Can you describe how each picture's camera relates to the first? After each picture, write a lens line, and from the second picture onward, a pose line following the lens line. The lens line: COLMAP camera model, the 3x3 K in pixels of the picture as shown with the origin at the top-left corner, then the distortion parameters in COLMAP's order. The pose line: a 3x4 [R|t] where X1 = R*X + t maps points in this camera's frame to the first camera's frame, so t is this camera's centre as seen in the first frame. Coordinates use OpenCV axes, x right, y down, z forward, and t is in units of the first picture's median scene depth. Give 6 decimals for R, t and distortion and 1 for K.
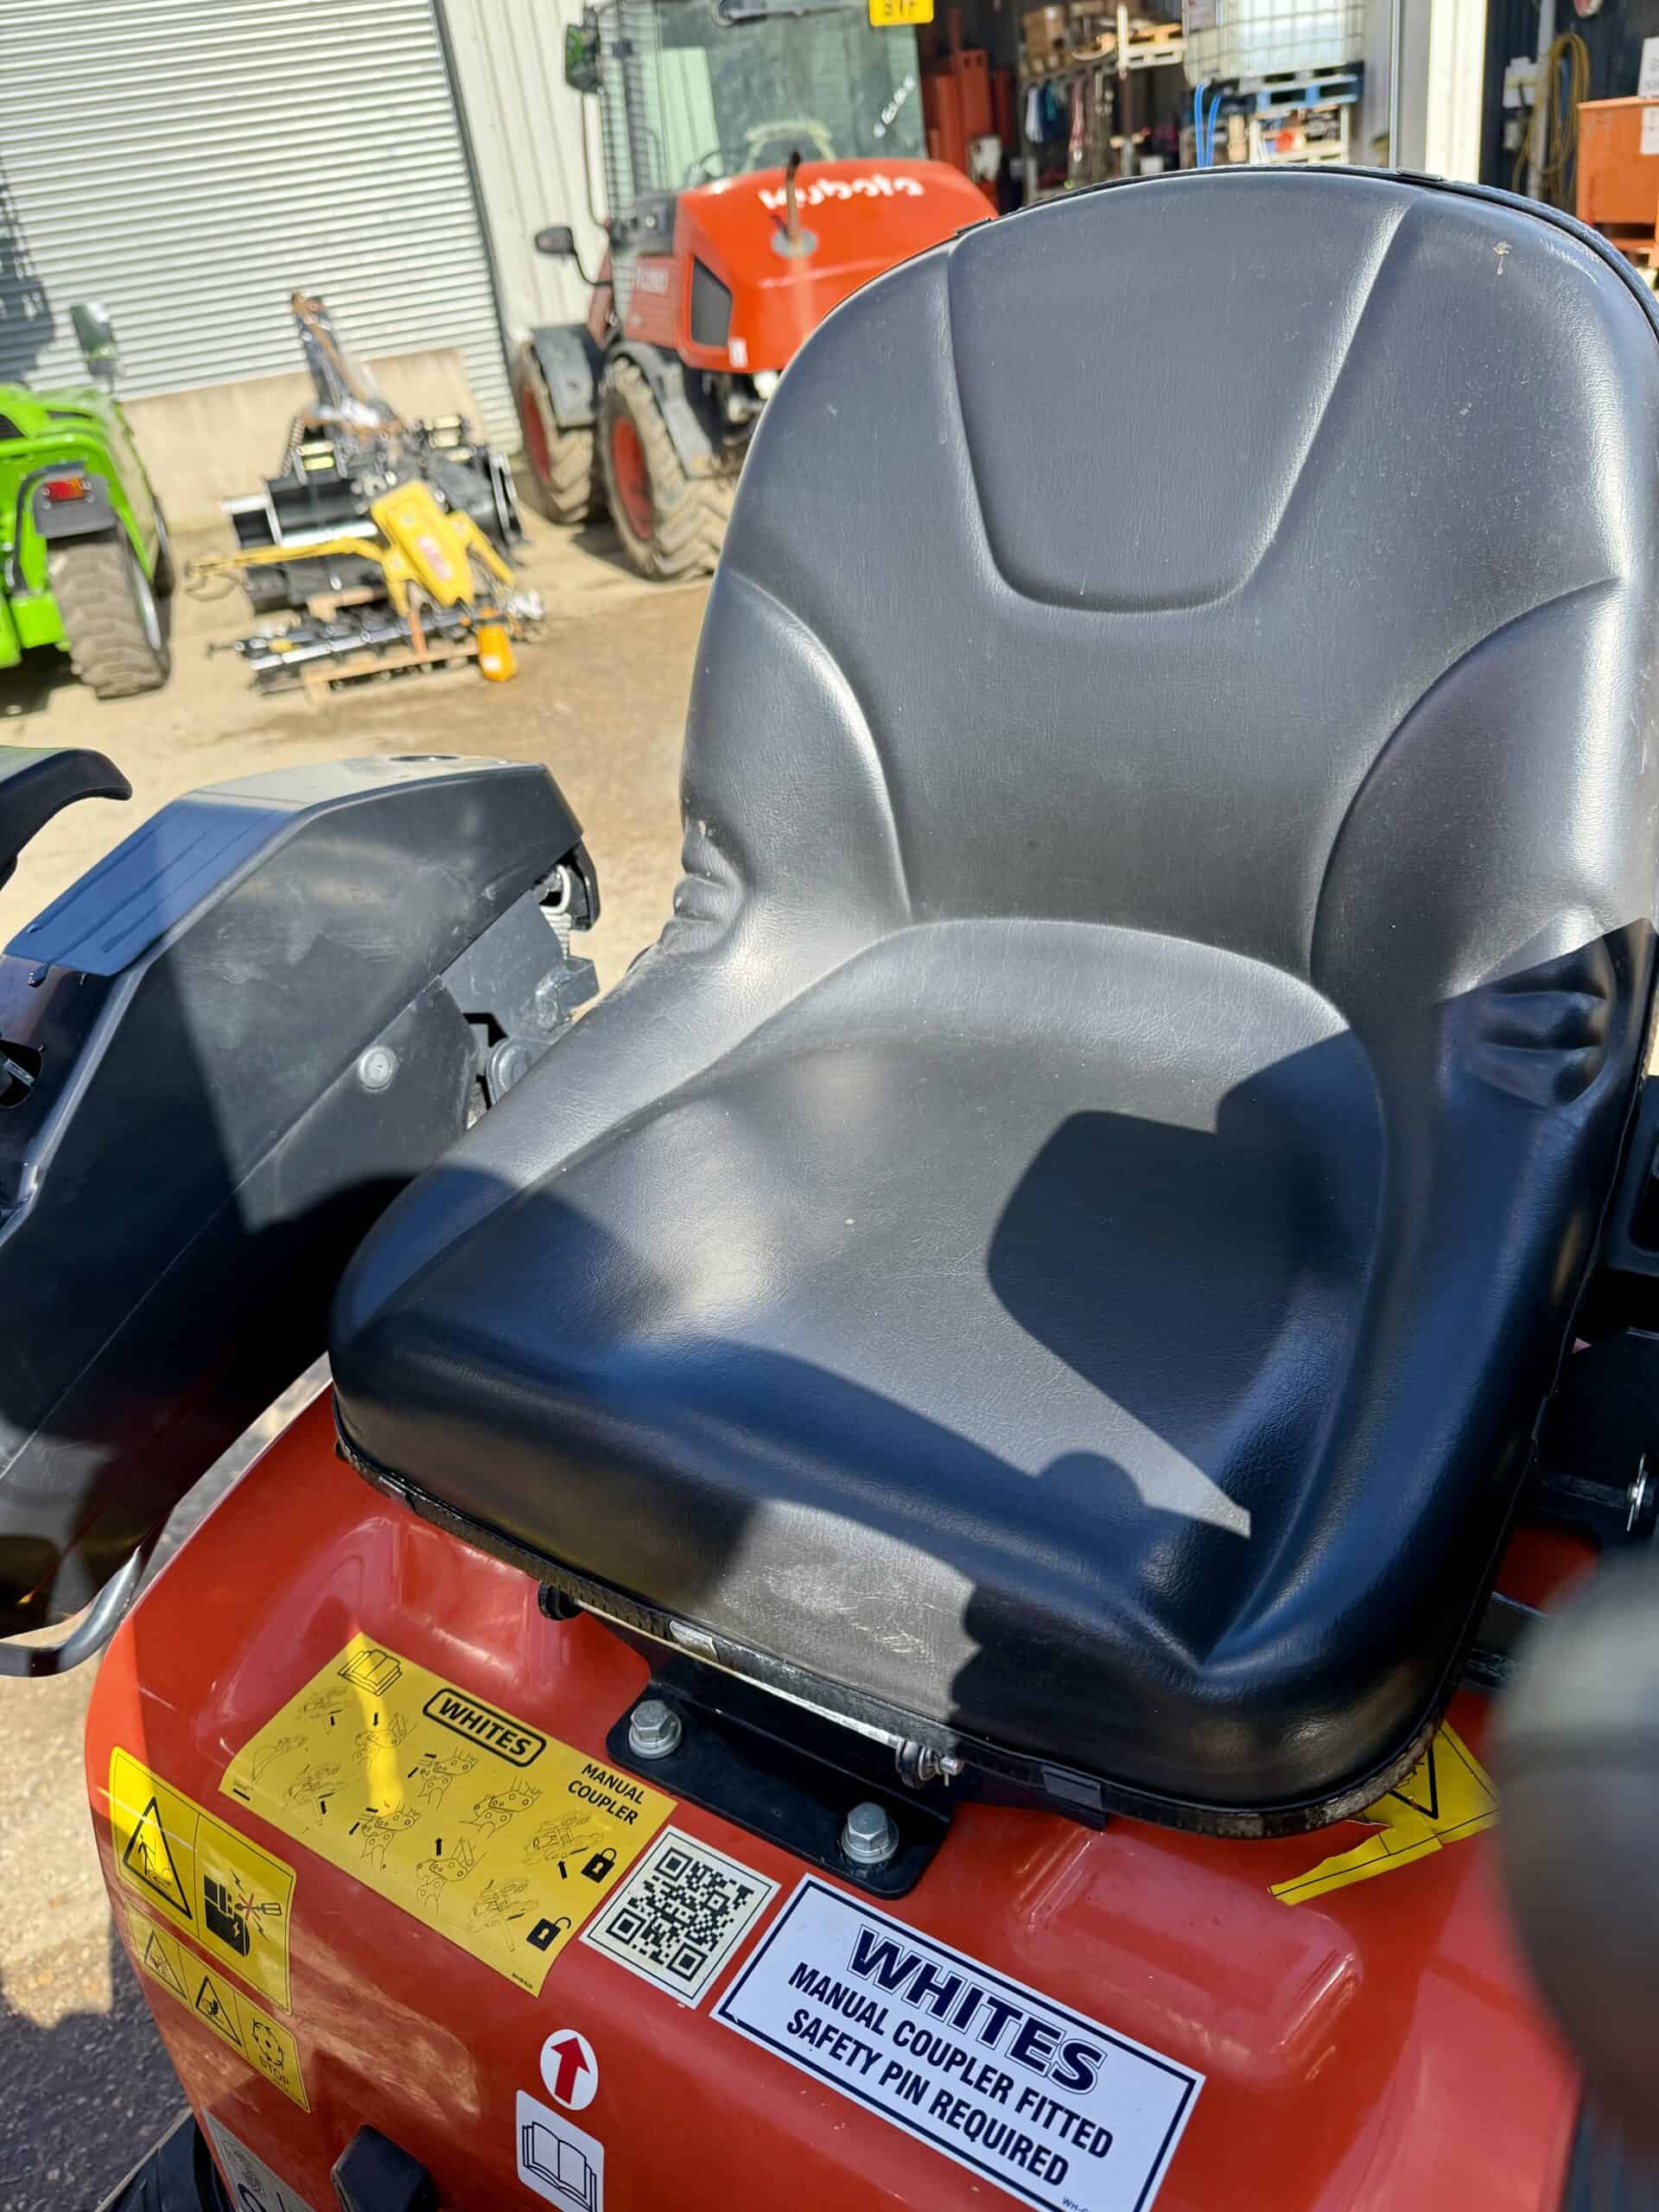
lens RADIAL K [[1578.4, 0, 829.5], [0, 1578.4, 1106.0], [0, 0, 1]] dist [-0.008964, -0.005459]
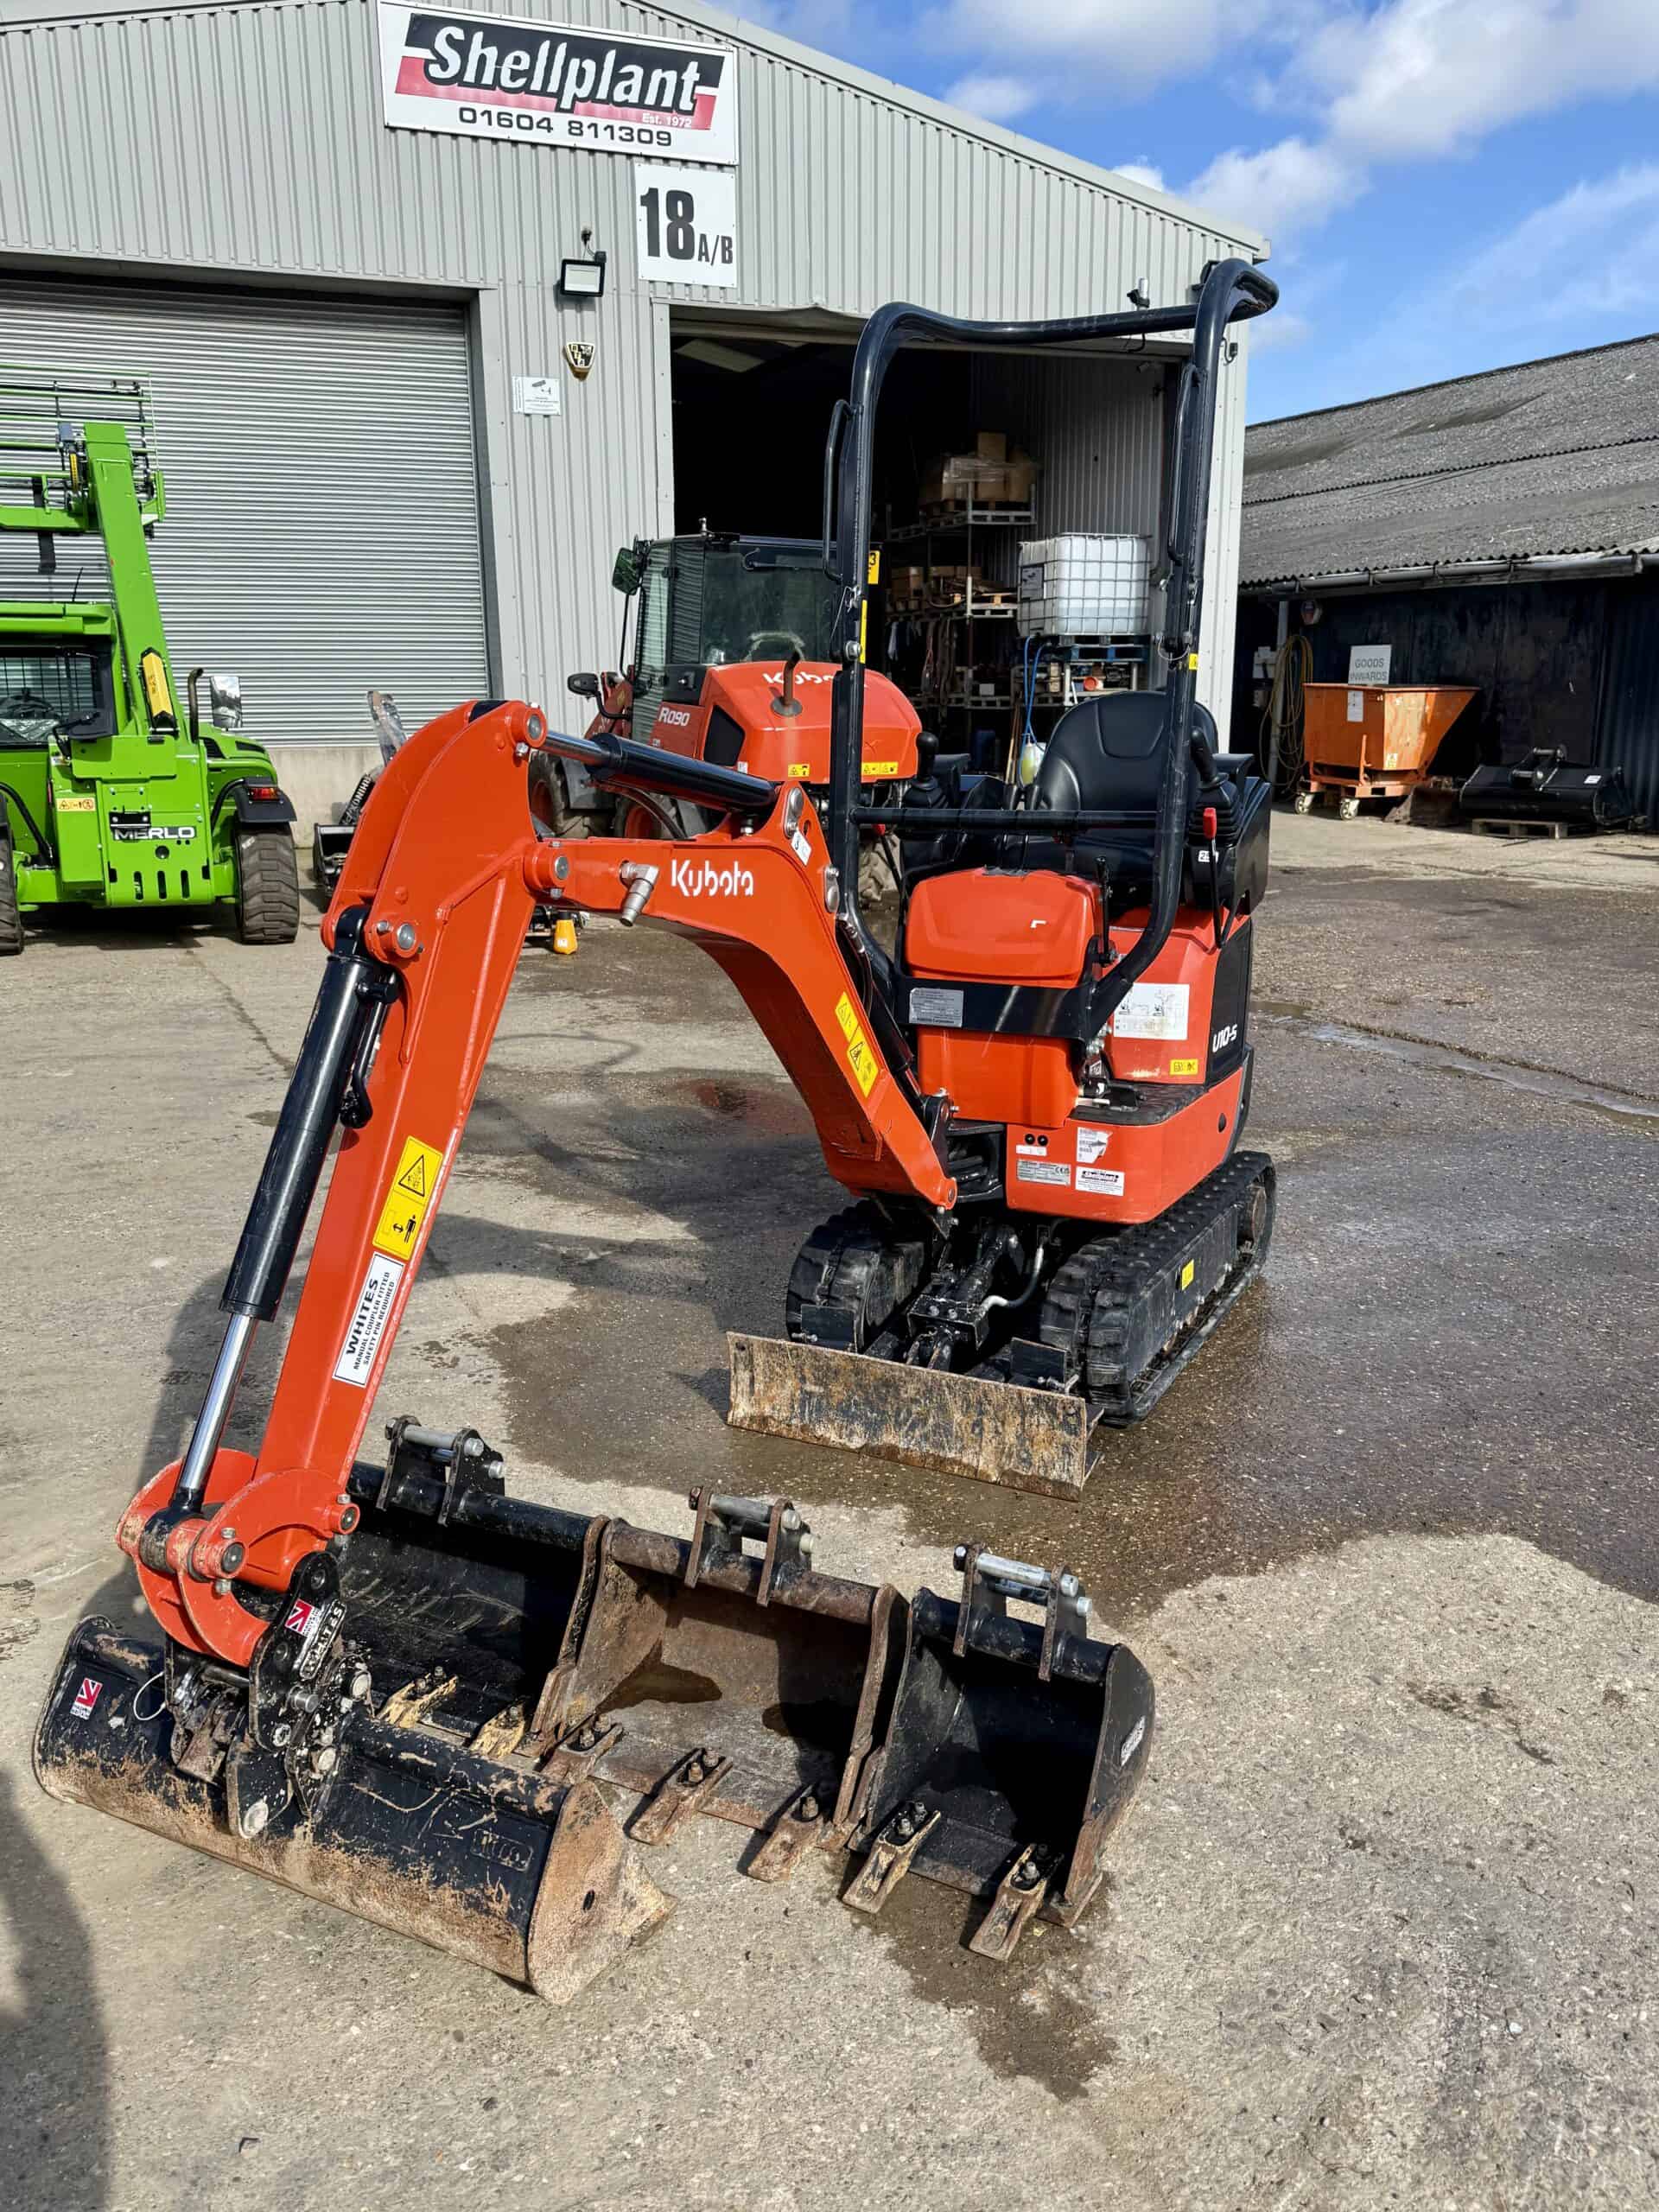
lens RADIAL K [[1684.1, 0, 811.4], [0, 1684.1, 1100.7], [0, 0, 1]] dist [0.150708, -0.287004]
pose [[0.988011, 0.095178, 0.121558, -0.104809], [-0.057113, 0.956831, -0.284977, 0.181753], [-0.143434, 0.274618, 0.950795, -0.294405]]
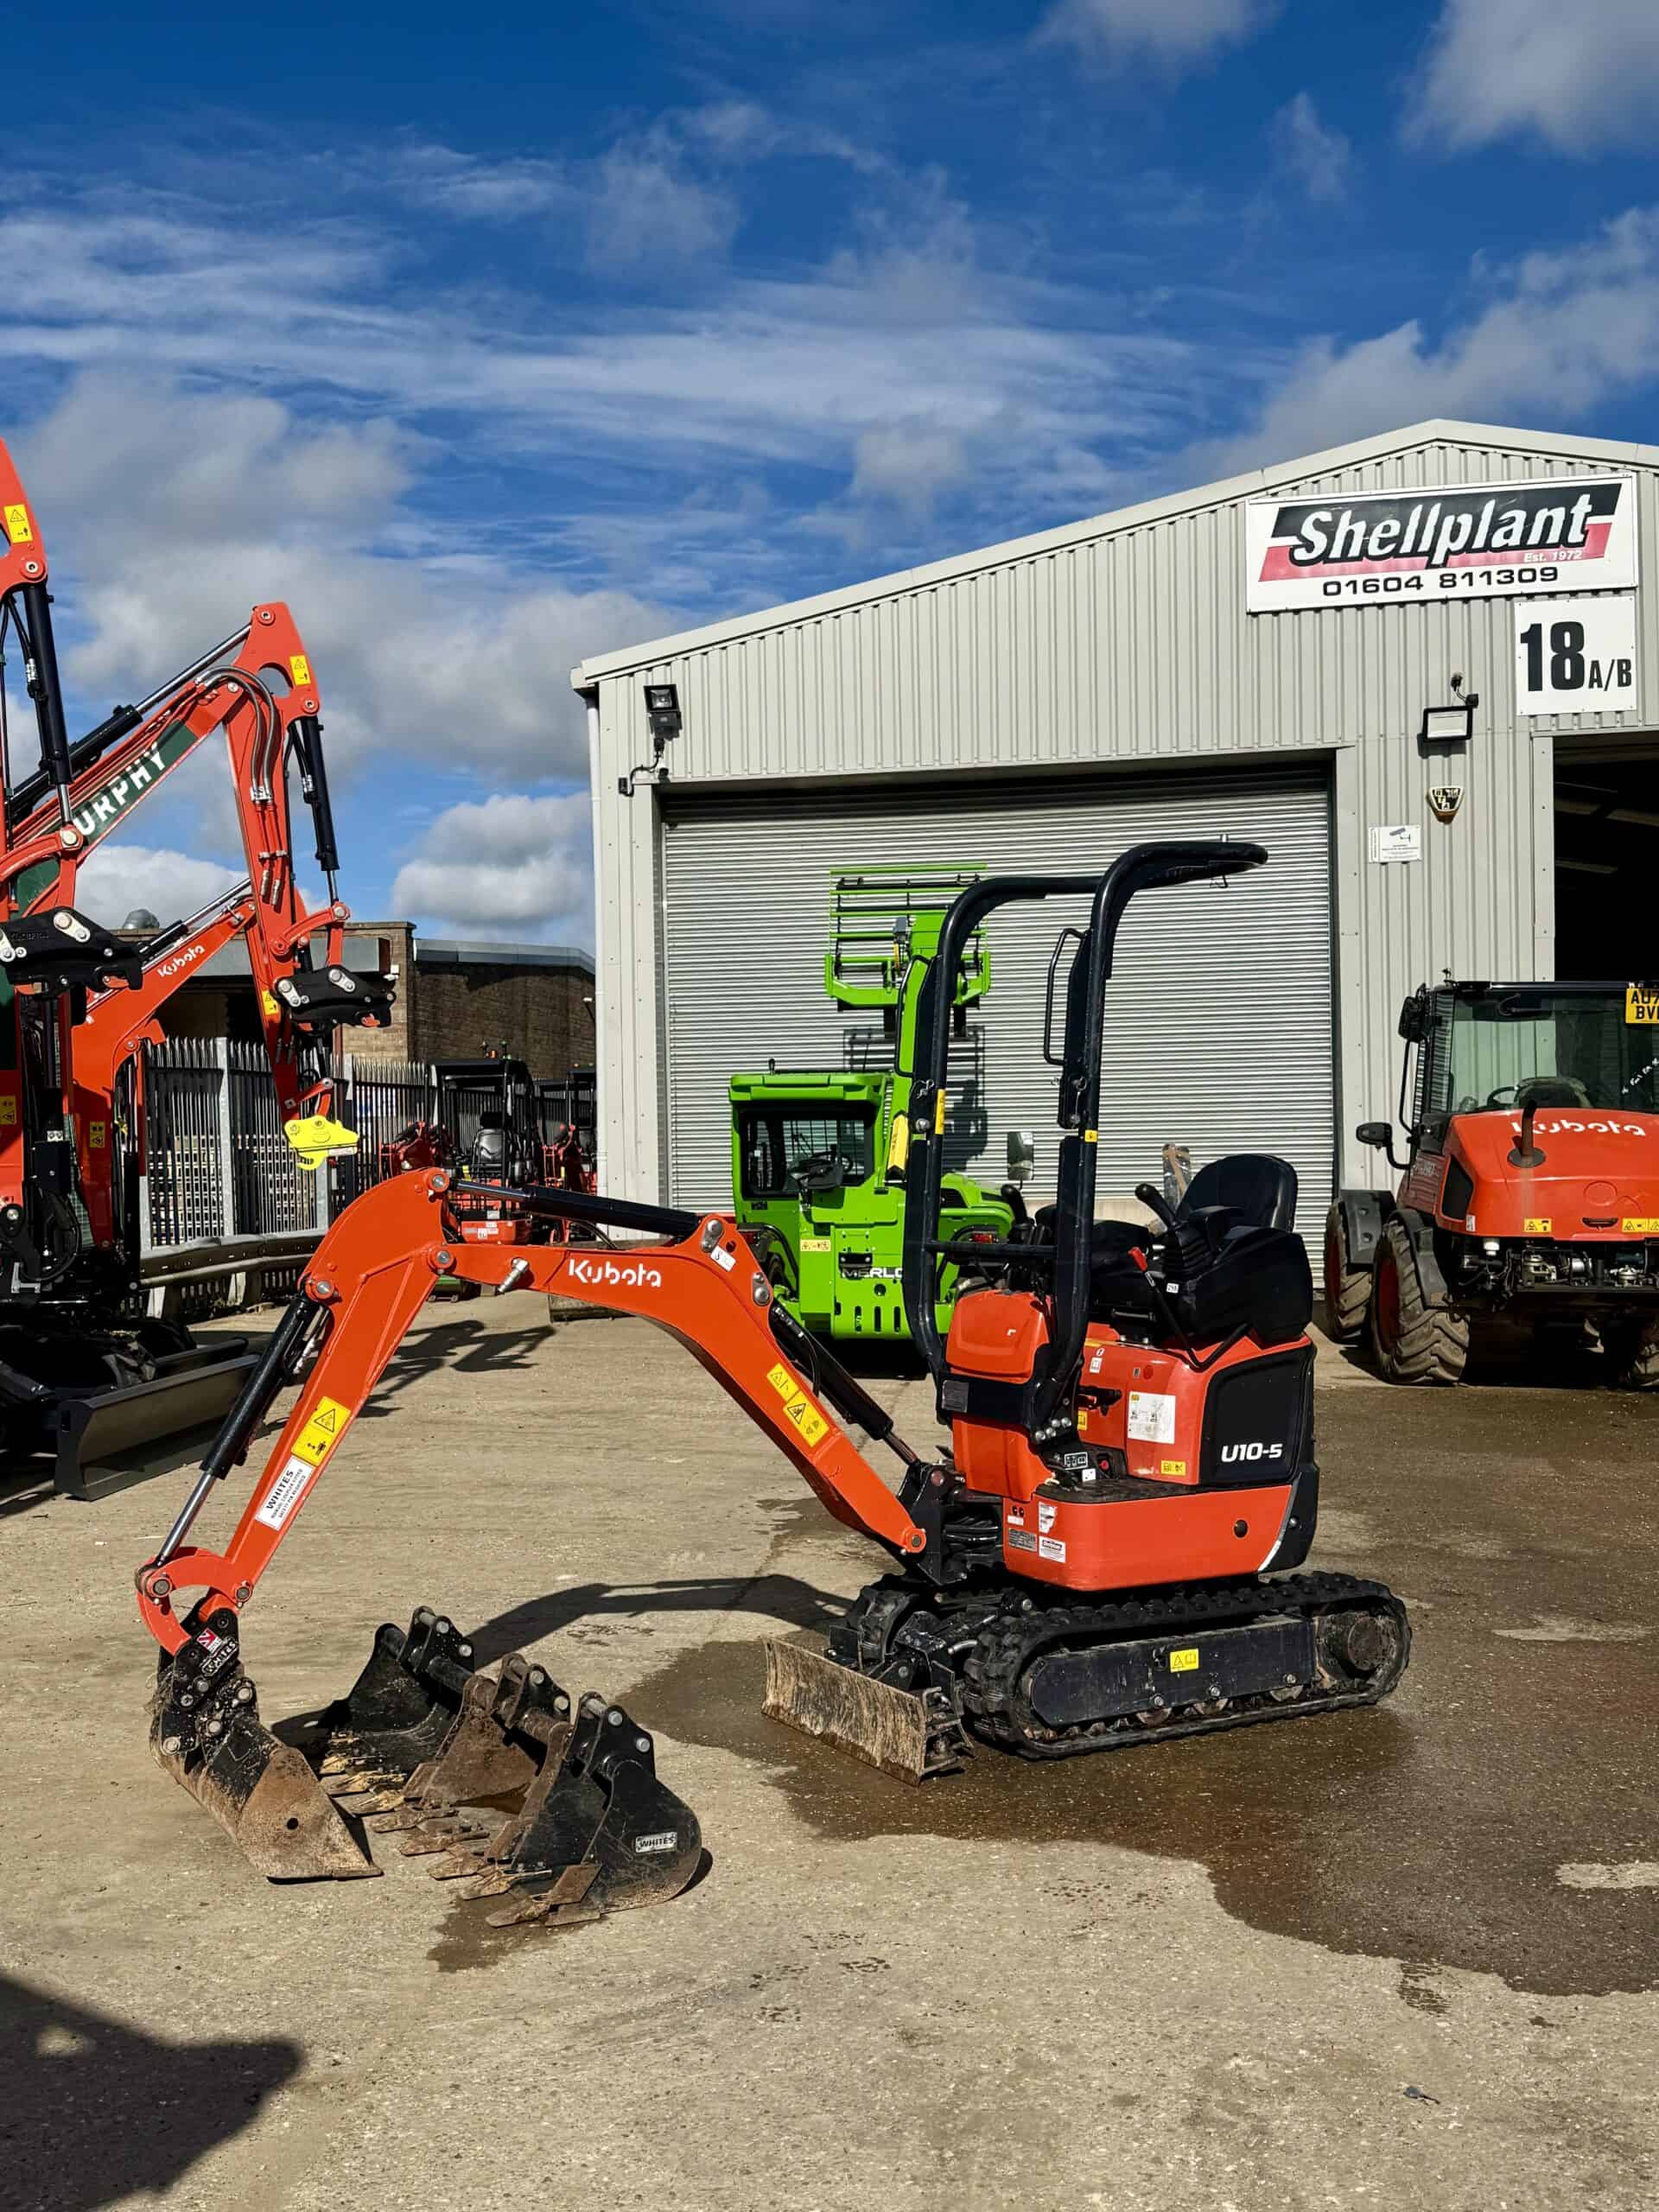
lens RADIAL K [[2069.3, 0, 815.3], [0, 2069.3, 1111.0], [0, 0, 1]] dist [0.213961, -0.529607]
pose [[0.883871, 0.109849, -0.454648, 0.170011], [-0.313579, 0.860390, -0.401742, 0.228162], [0.347044, 0.497656, 0.794921, -0.454110]]
